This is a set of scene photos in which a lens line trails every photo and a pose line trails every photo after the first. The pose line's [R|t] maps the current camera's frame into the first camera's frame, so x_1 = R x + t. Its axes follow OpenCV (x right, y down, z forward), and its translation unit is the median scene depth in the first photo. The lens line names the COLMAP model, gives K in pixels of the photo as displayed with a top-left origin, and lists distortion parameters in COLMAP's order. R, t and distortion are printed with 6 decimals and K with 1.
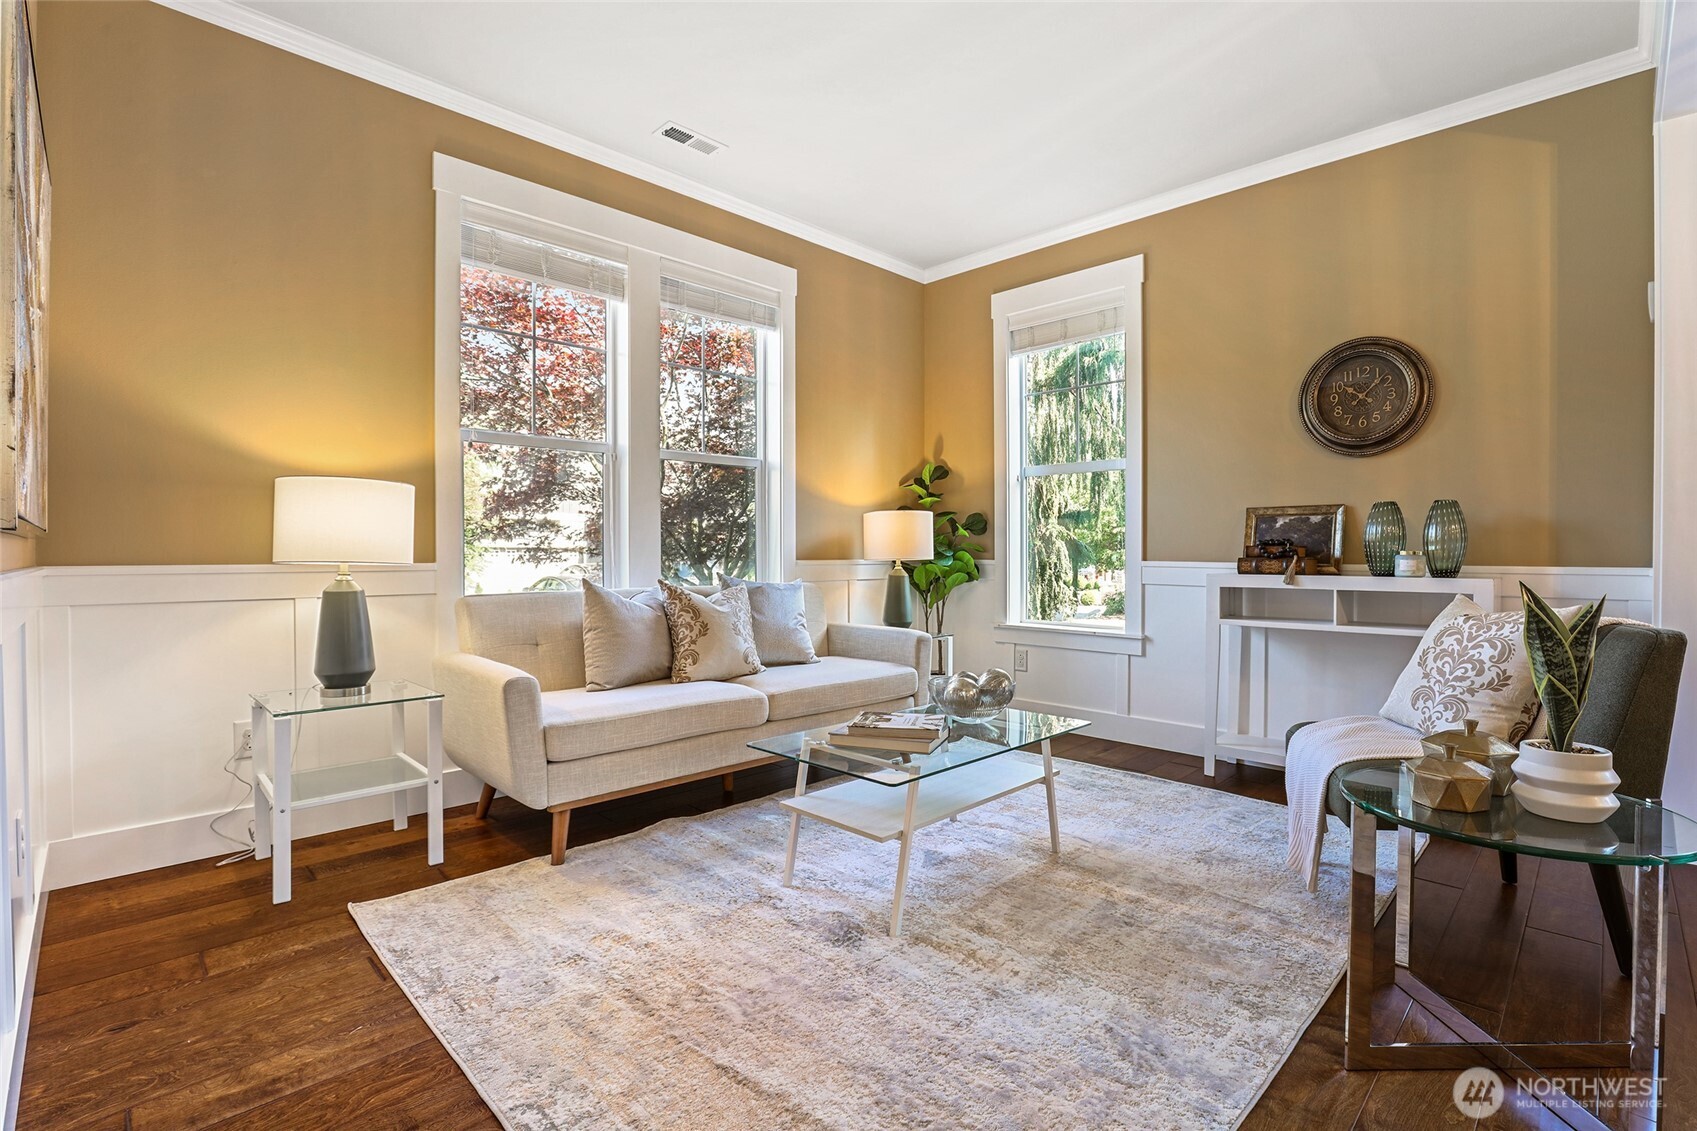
lens RADIAL K [[768.6, 0, 848.5], [0, 768.6, 565.5], [0, 0, 1]] dist [-0.026430, 0.000695]
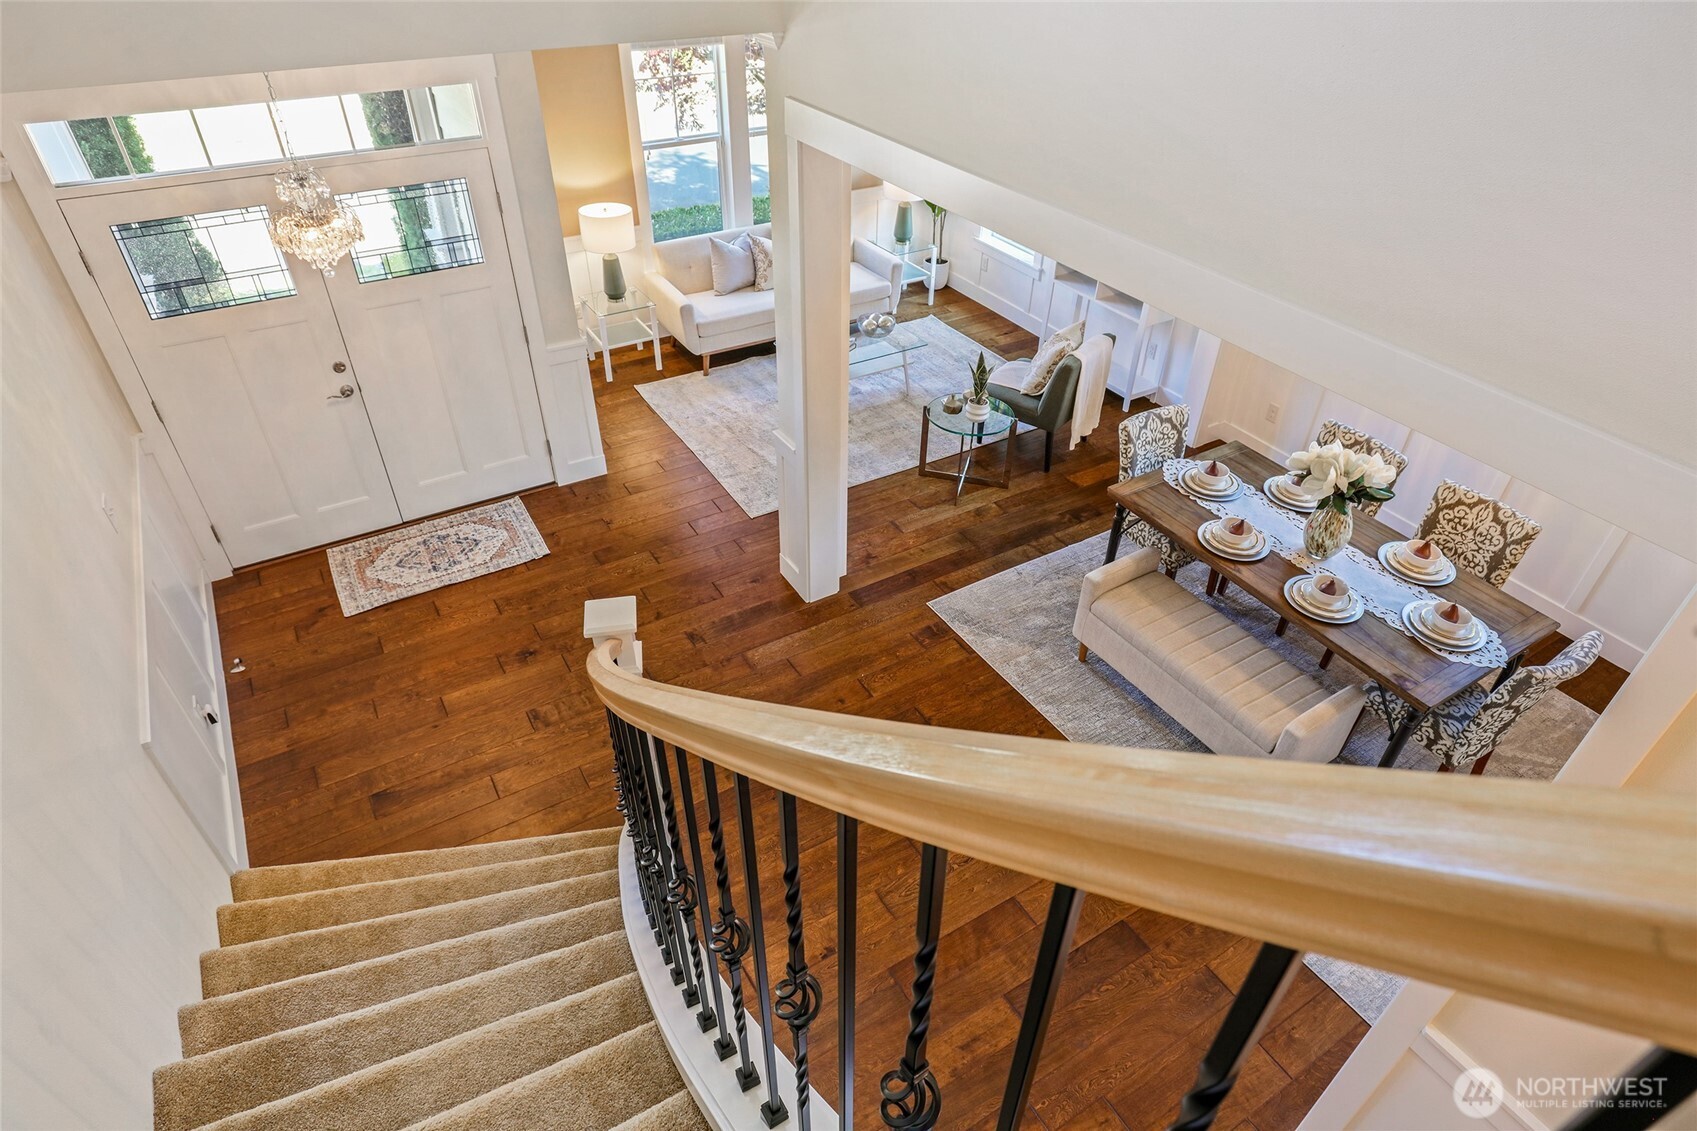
lens RADIAL K [[944.4, 0, 869.4], [0, 944.4, 569.0], [0, 0, 1]] dist [-0.001413, 0.000354]
pose [[0.975413, 0.154545, -0.157113, 0.692541], [-0.027218, 0.791930, 0.610005, -0.963279], [0.218696, -0.590731, 0.776665, -1.586016]]
